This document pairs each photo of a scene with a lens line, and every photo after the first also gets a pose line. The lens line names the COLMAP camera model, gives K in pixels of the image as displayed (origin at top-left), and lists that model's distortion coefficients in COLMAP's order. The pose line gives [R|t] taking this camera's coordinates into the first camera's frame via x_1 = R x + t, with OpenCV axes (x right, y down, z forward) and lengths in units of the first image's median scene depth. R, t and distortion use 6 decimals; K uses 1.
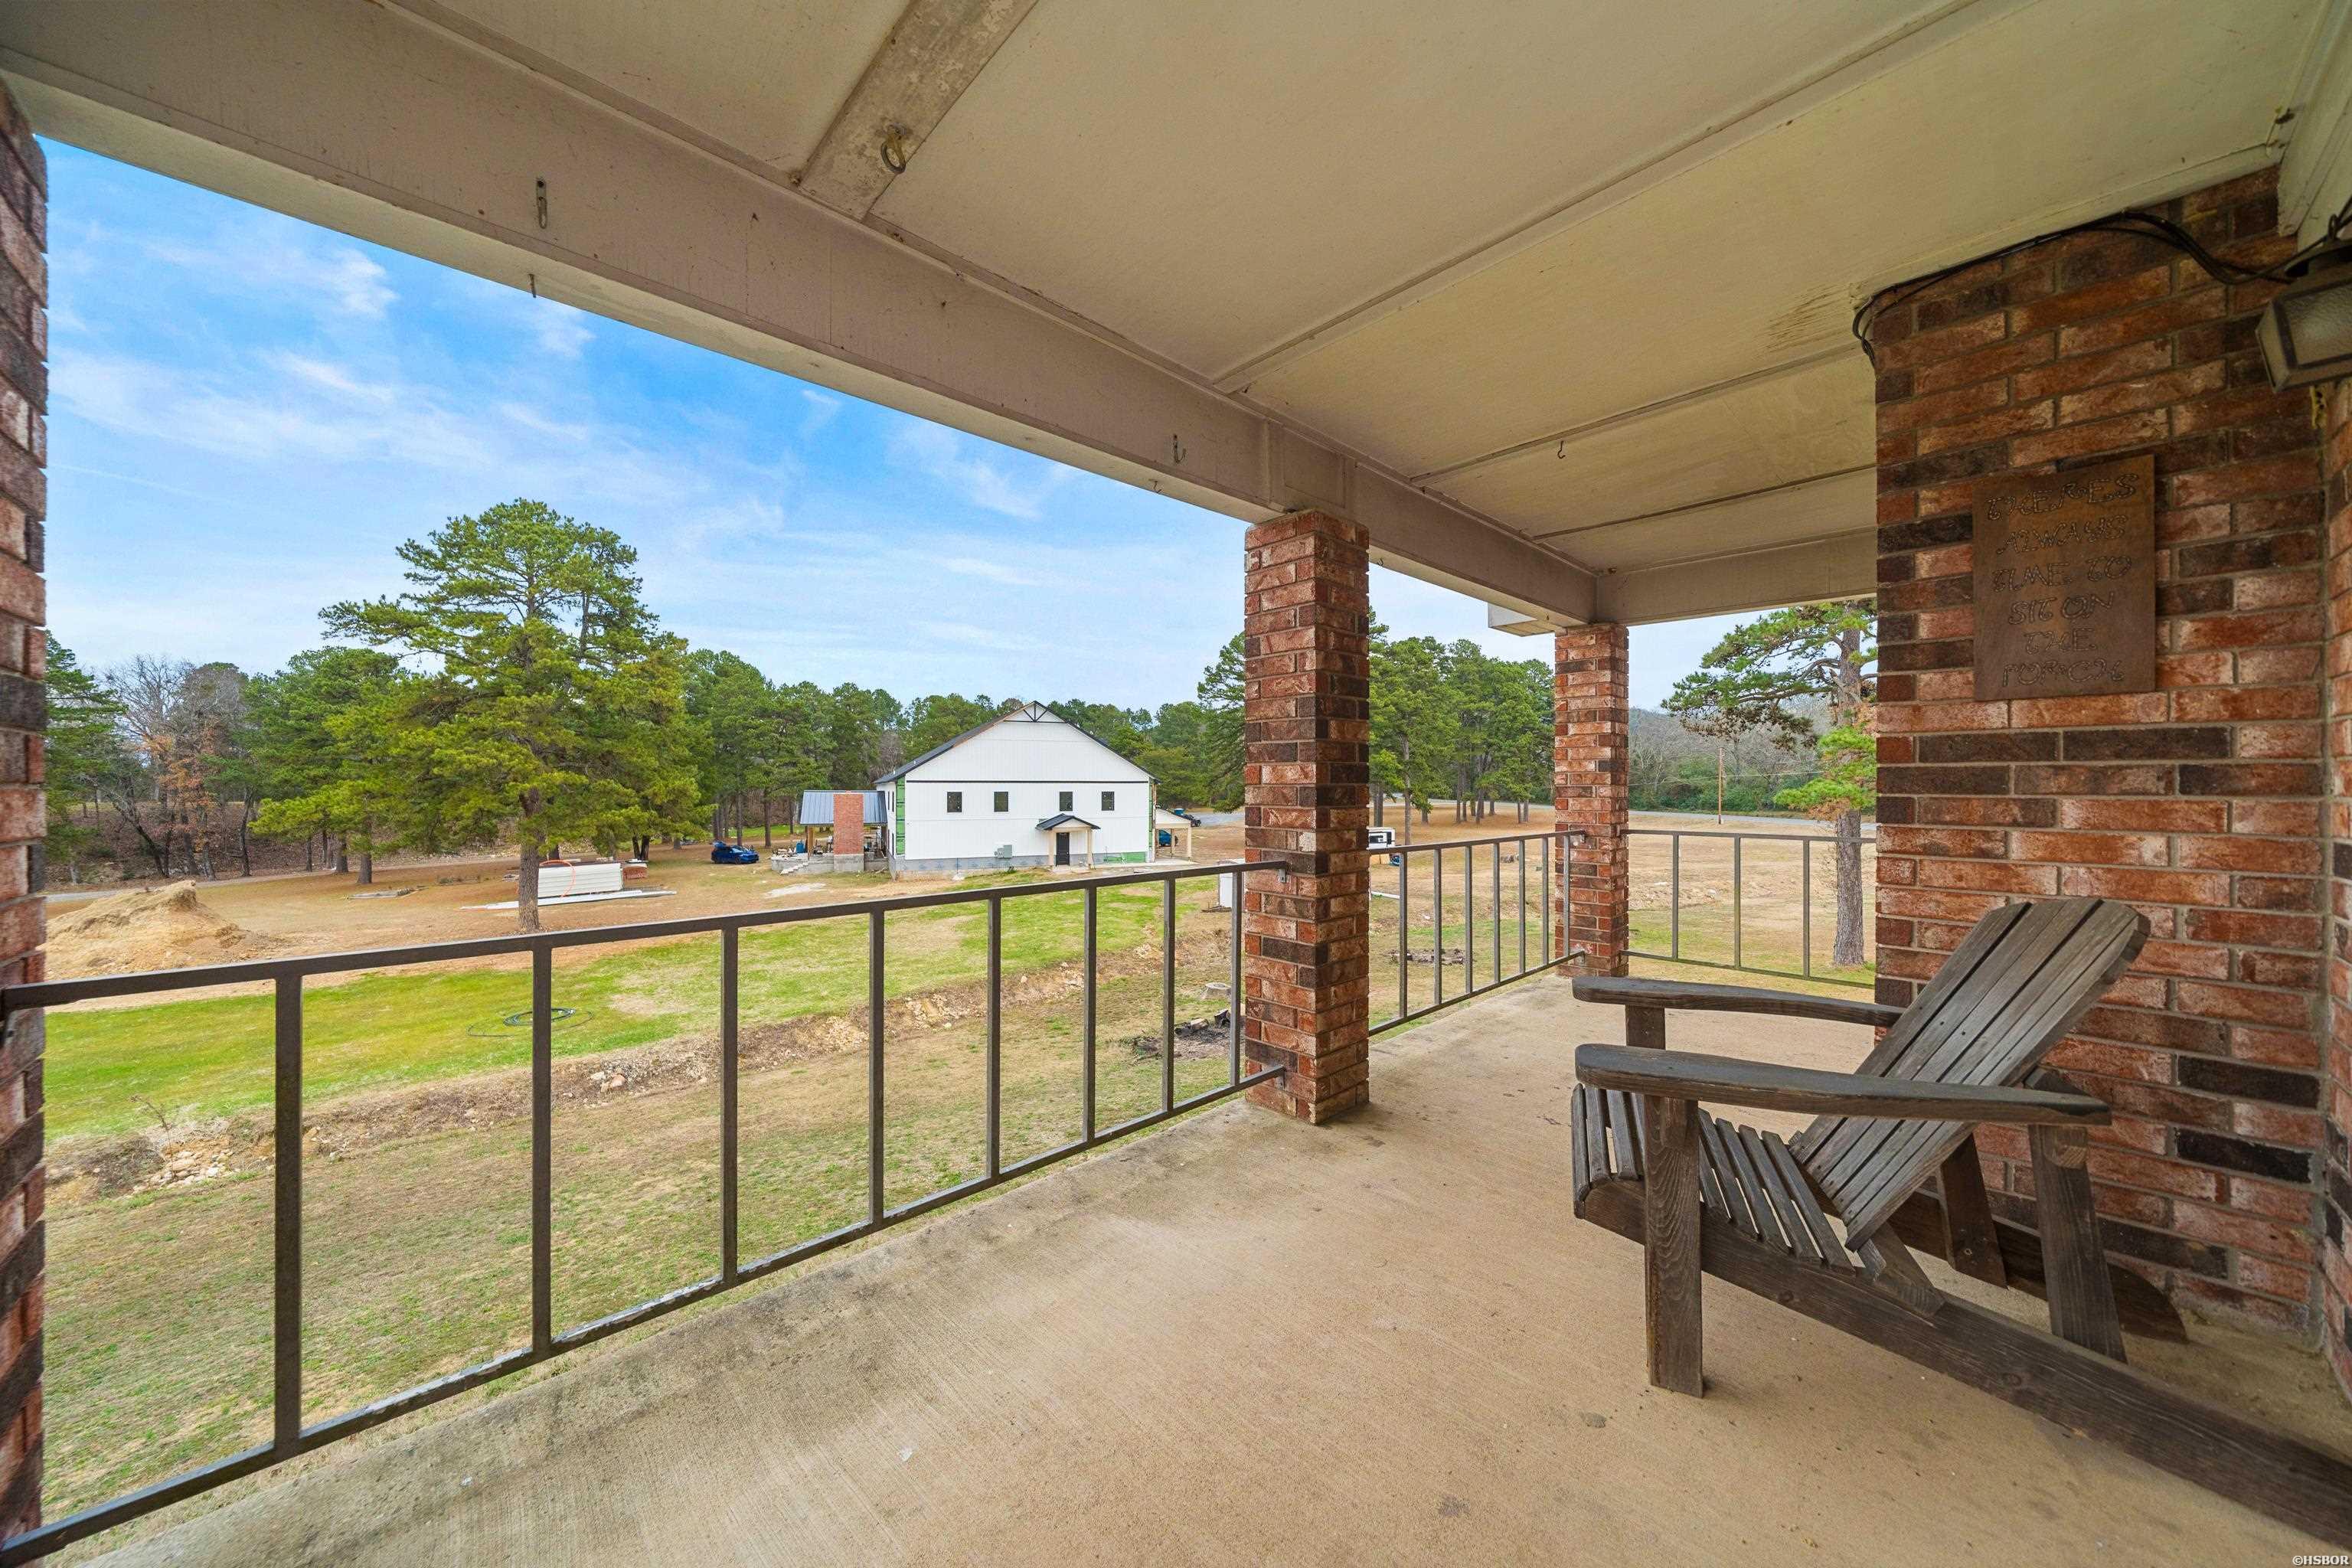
lens RADIAL K [[820.4, 0, 1188.4], [0, 820.4, 794.6], [0, 0, 1]] dist [-0.005886, -0.000139]
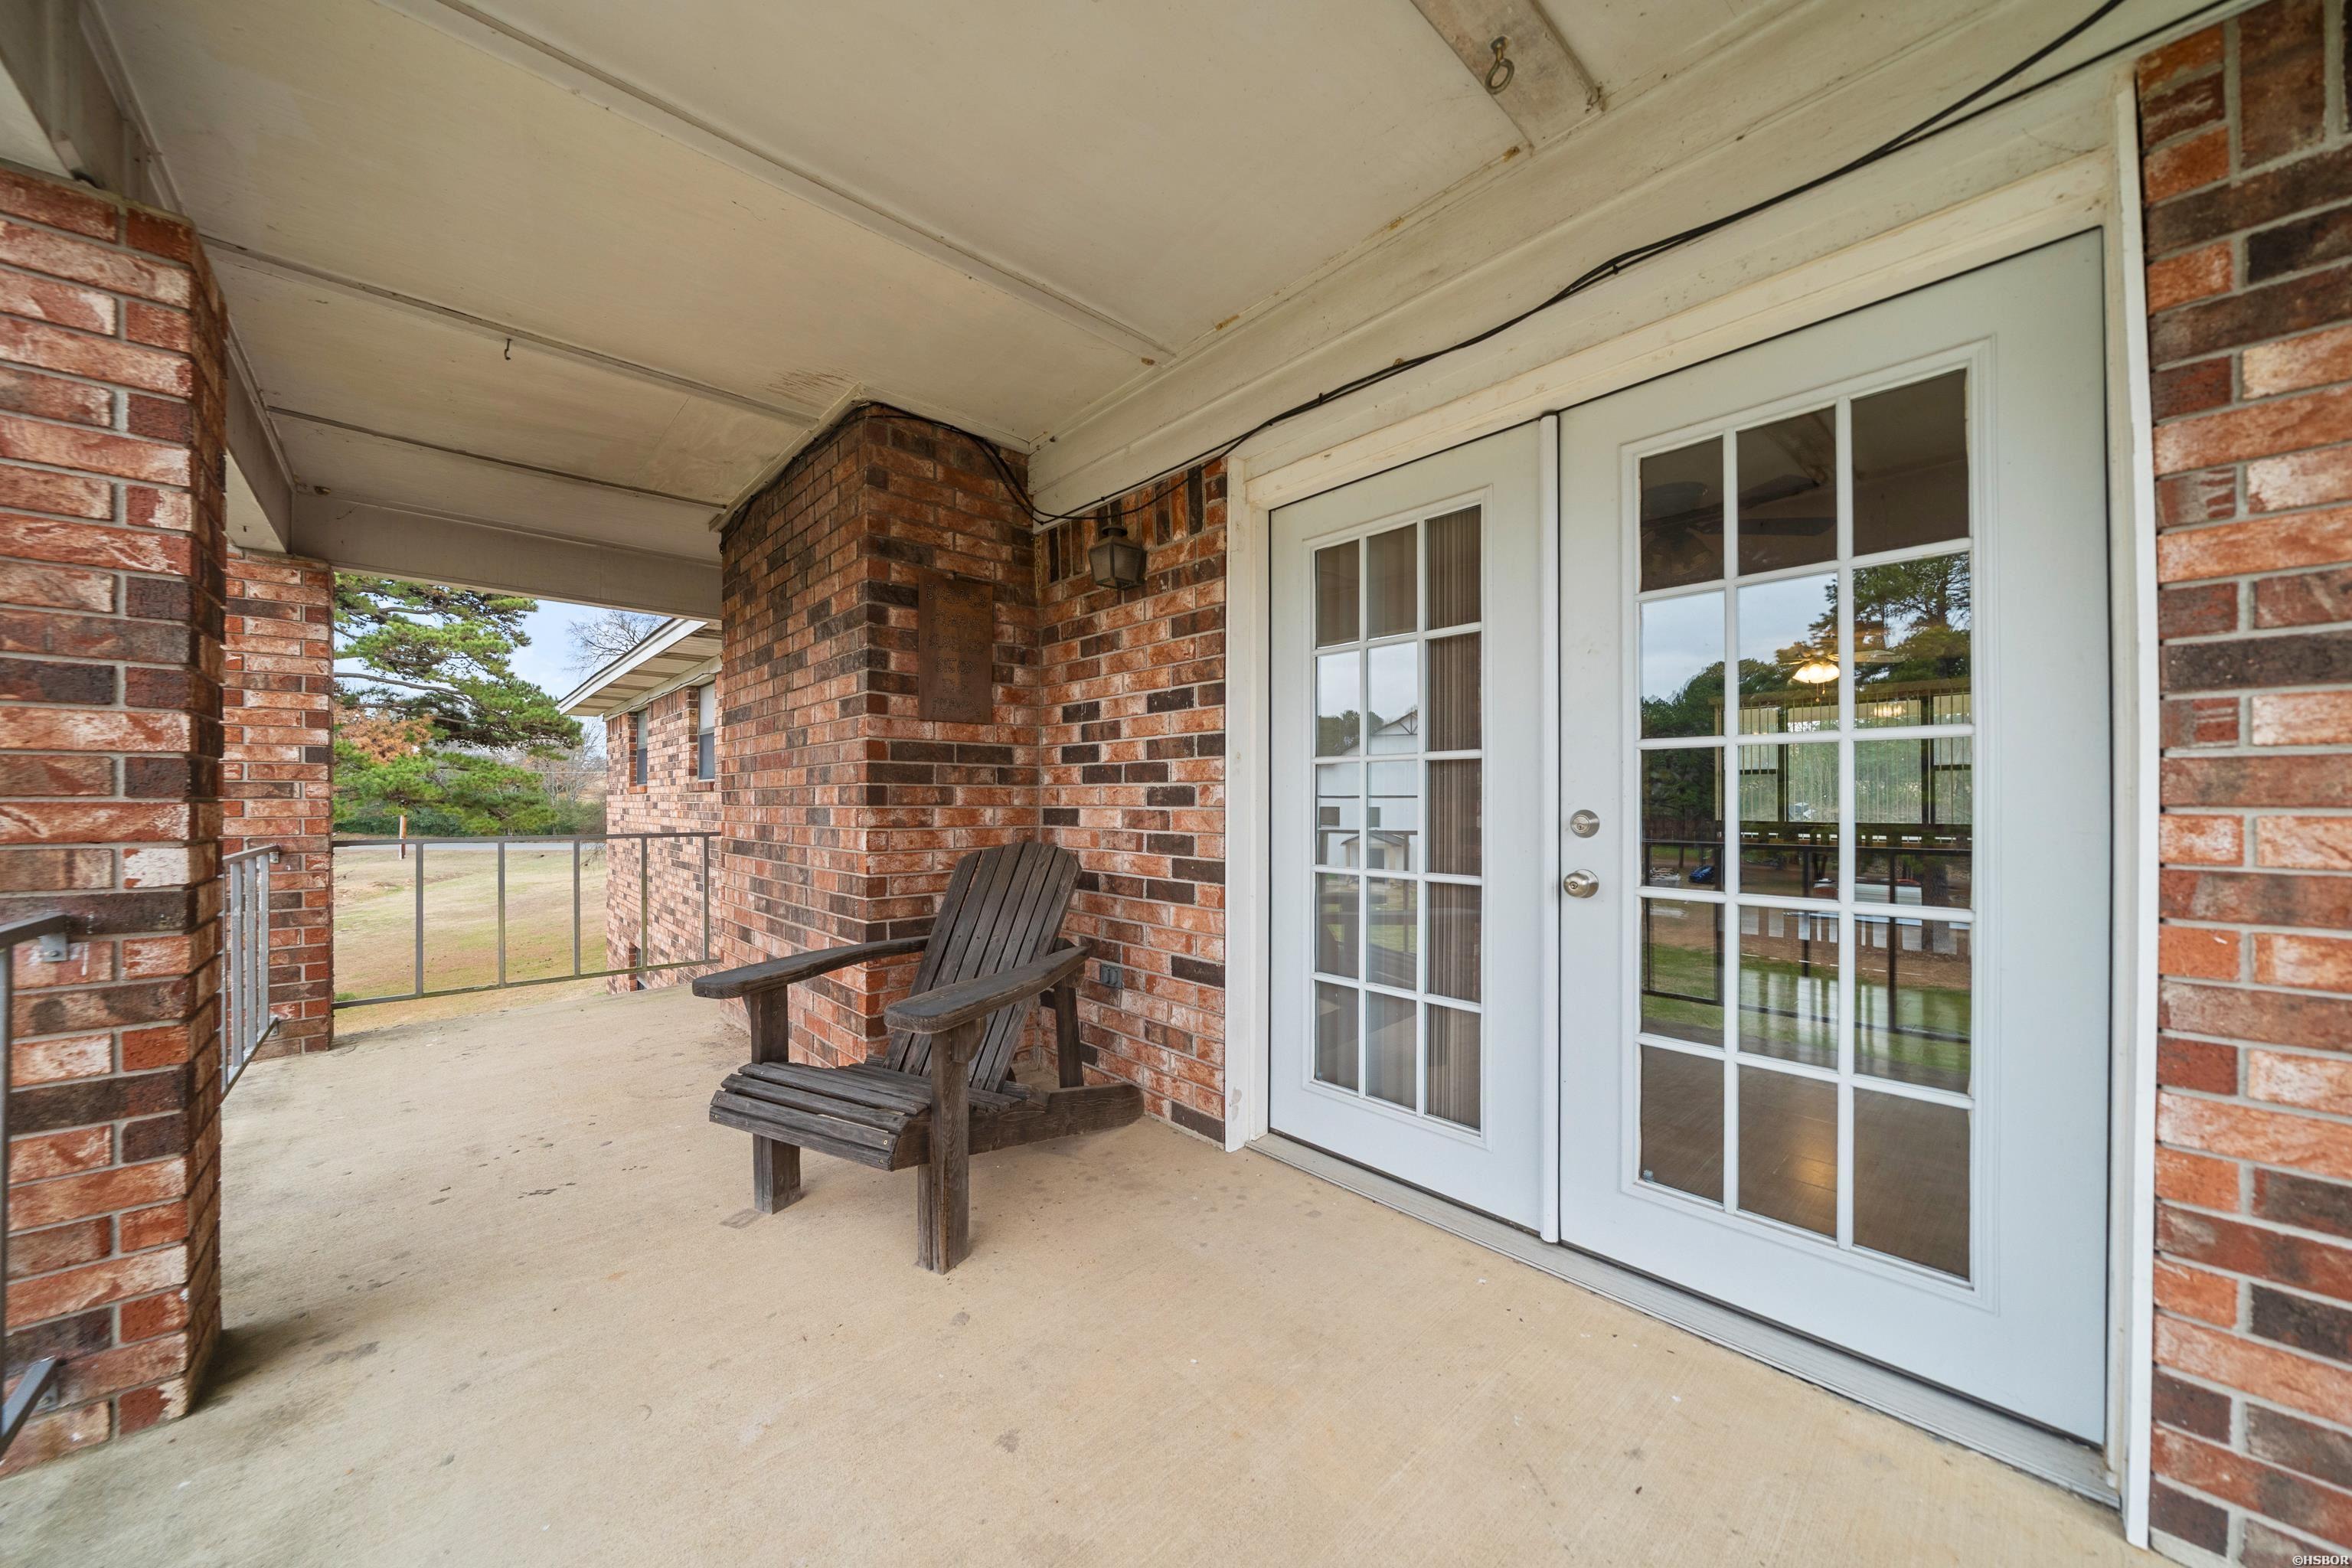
lens RADIAL K [[816.5, 0, 1189.9], [0, 816.5, 803.6], [0, 0, 1]] dist [-0.002898, 0.000129]
pose [[0.010424, -0.006032, 0.999927, -0.470986], [0.012764, 0.999901, 0.005898, 0.031786], [-0.999864, 0.012701, 0.010500, 0.487211]]
